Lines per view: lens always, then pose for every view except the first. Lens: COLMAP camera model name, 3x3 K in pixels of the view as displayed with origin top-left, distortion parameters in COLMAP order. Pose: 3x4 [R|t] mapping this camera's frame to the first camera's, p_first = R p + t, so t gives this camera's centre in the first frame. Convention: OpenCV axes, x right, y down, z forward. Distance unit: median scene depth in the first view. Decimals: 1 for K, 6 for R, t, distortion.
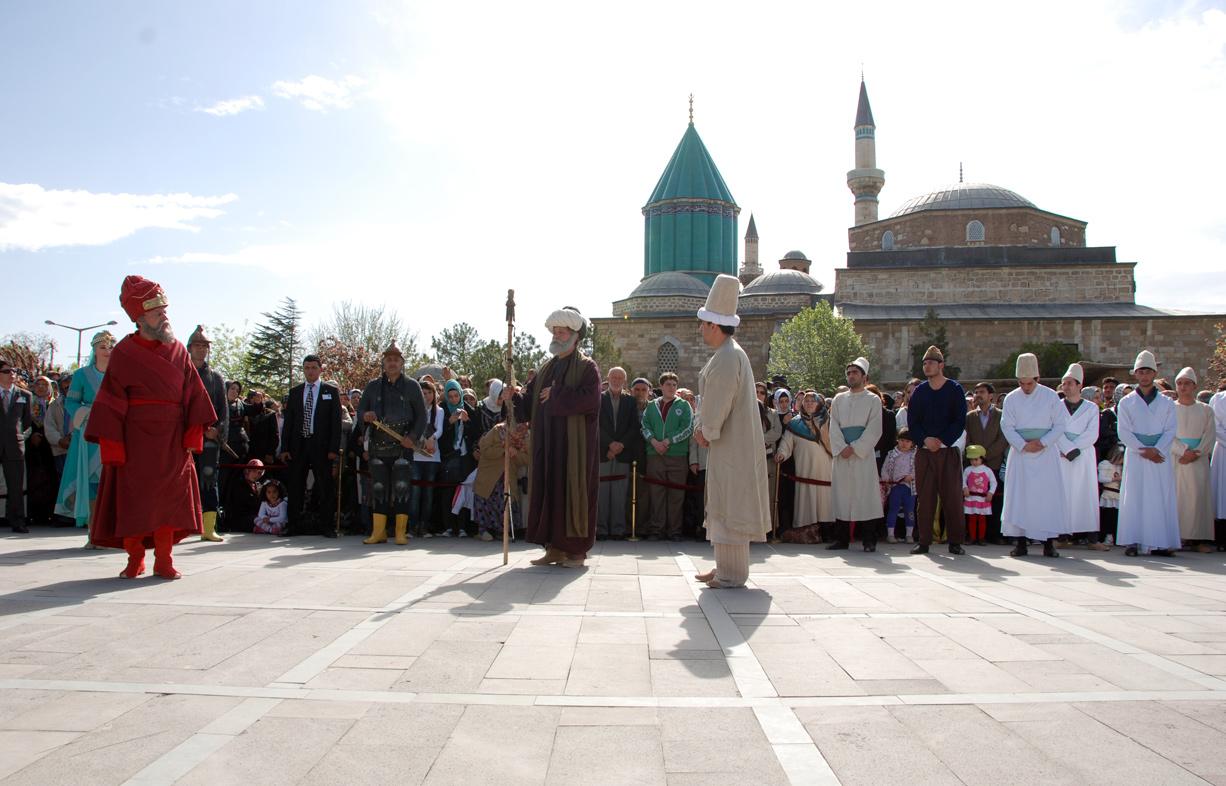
lens RADIAL K [[1017.3, 0, 616.4], [0, 1017.3, 378.0], [0, 0, 1]] dist [-0.099570, 0.004020]
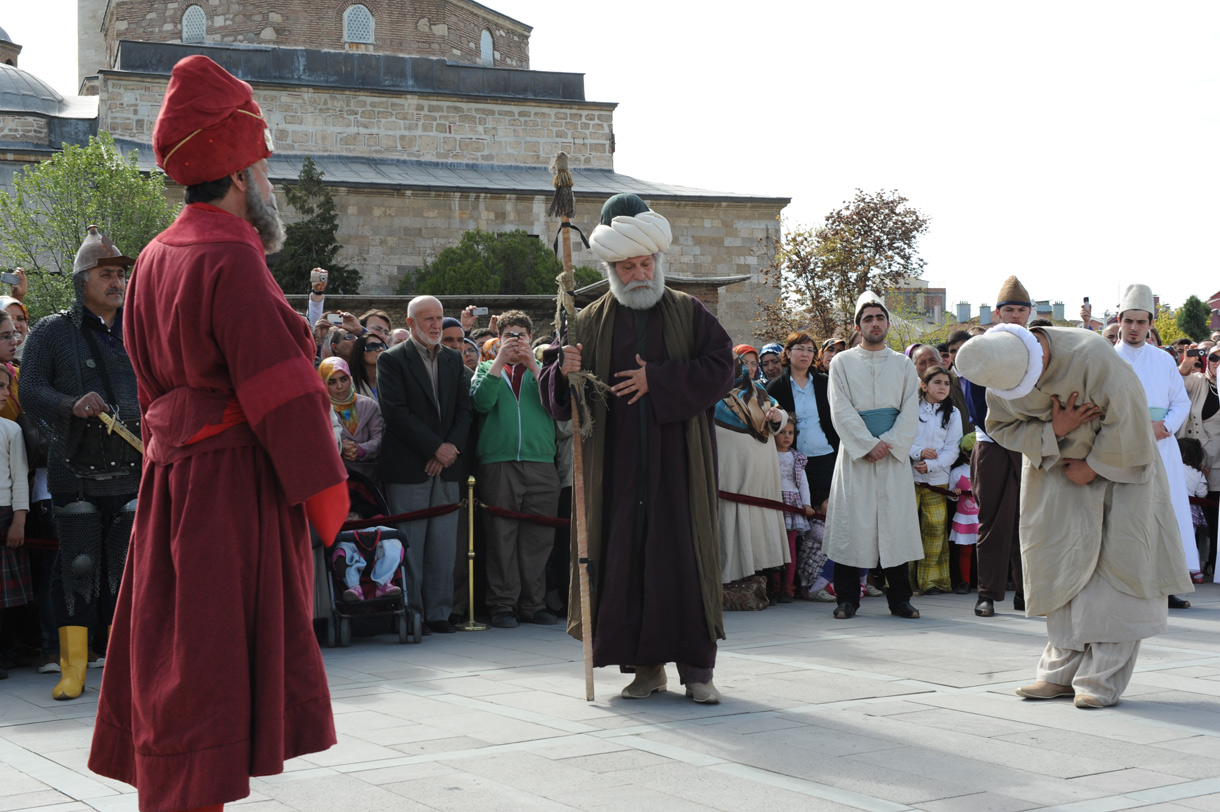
lens RADIAL K [[1859.2, 0, 610.0], [0, 1859.2, 406.0], [0, 0, 1]] dist [0.089922, 0.523381]
pose [[0.820048, -0.018592, 0.571993, -0.133260], [-0.022938, 0.997601, 0.065310, -0.005528], [-0.571835, -0.066678, 0.817654, 0.049580]]
